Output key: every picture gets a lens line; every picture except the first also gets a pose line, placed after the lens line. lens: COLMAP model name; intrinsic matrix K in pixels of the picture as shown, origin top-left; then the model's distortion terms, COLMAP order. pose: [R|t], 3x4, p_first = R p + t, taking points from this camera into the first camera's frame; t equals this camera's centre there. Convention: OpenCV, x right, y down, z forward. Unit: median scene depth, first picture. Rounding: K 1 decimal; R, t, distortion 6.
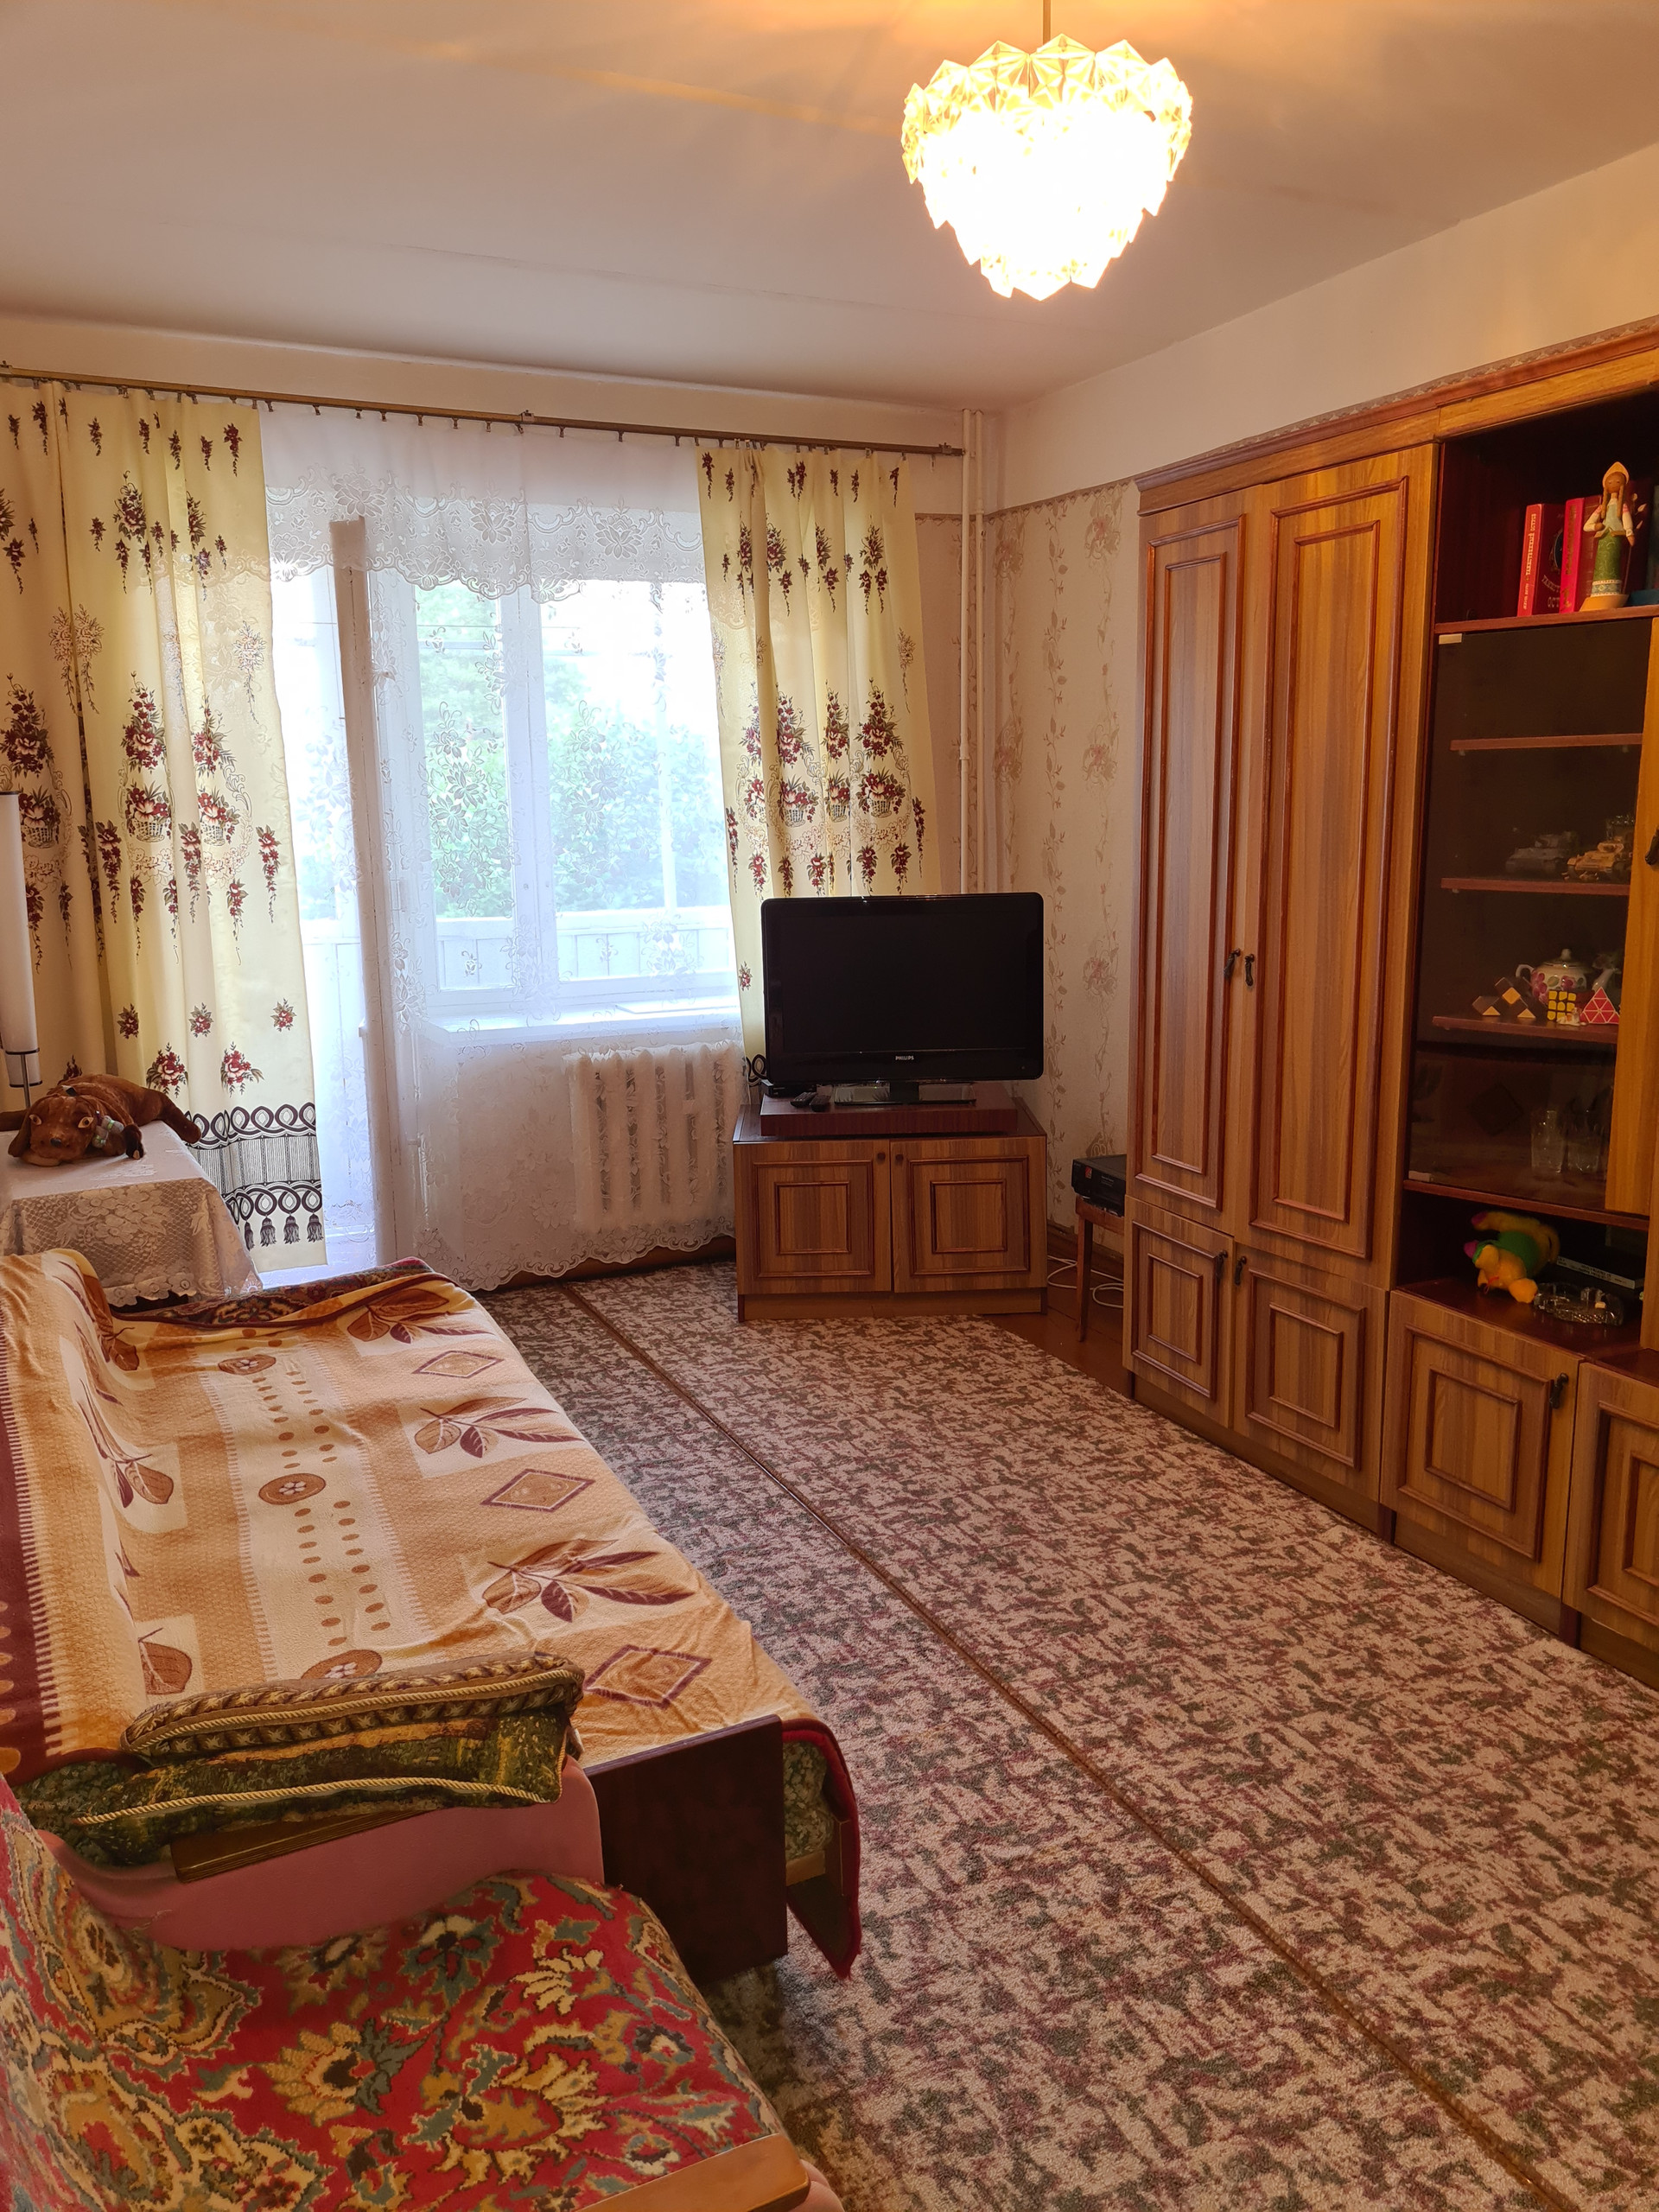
lens RADIAL K [[1640.0, 0, 850.1], [0, 1640.0, 1114.6], [0, 0, 1]] dist [0.012592, 0.000167]
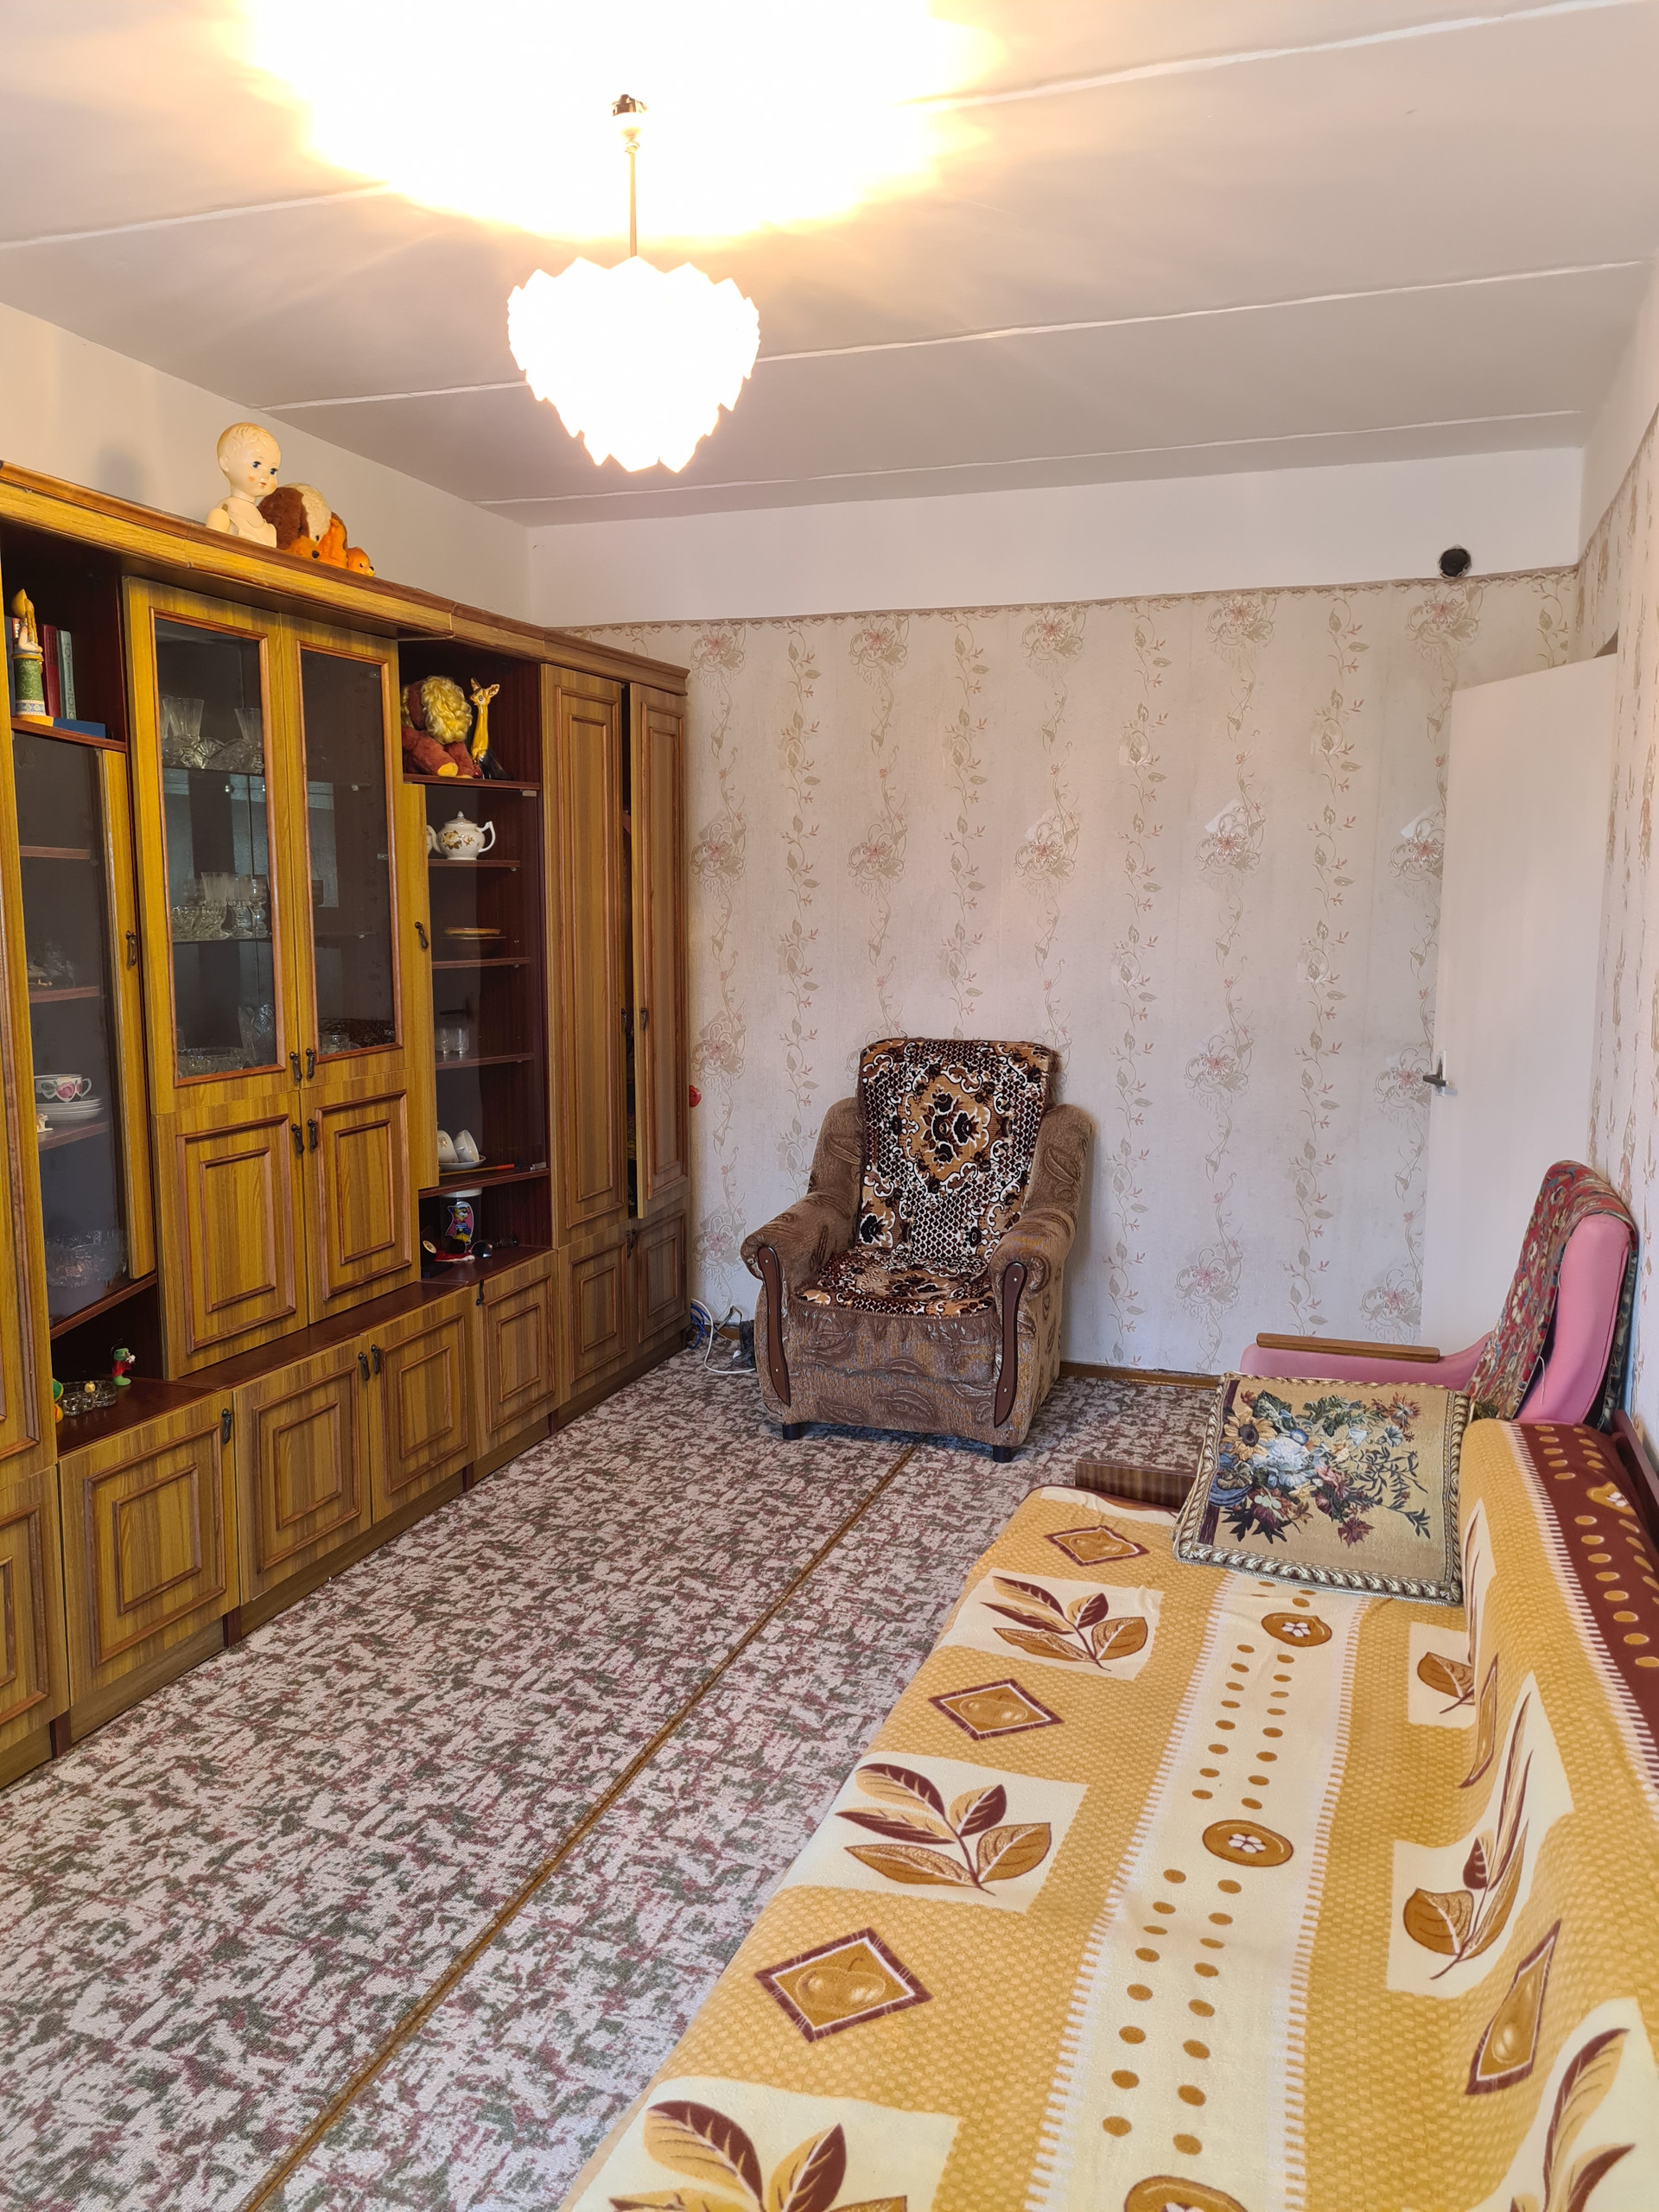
lens RADIAL K [[1640.0, 0, 844.3], [0, 1640.0, 1093.2], [0, 0, 1]] dist [0.012592, 0.000167]
pose [[-0.714395, -0.075556, 0.695652, -0.649436], [0.142850, 0.957469, 0.250692, -0.277132], [-0.685006, 0.278467, -0.673218, 1.425073]]
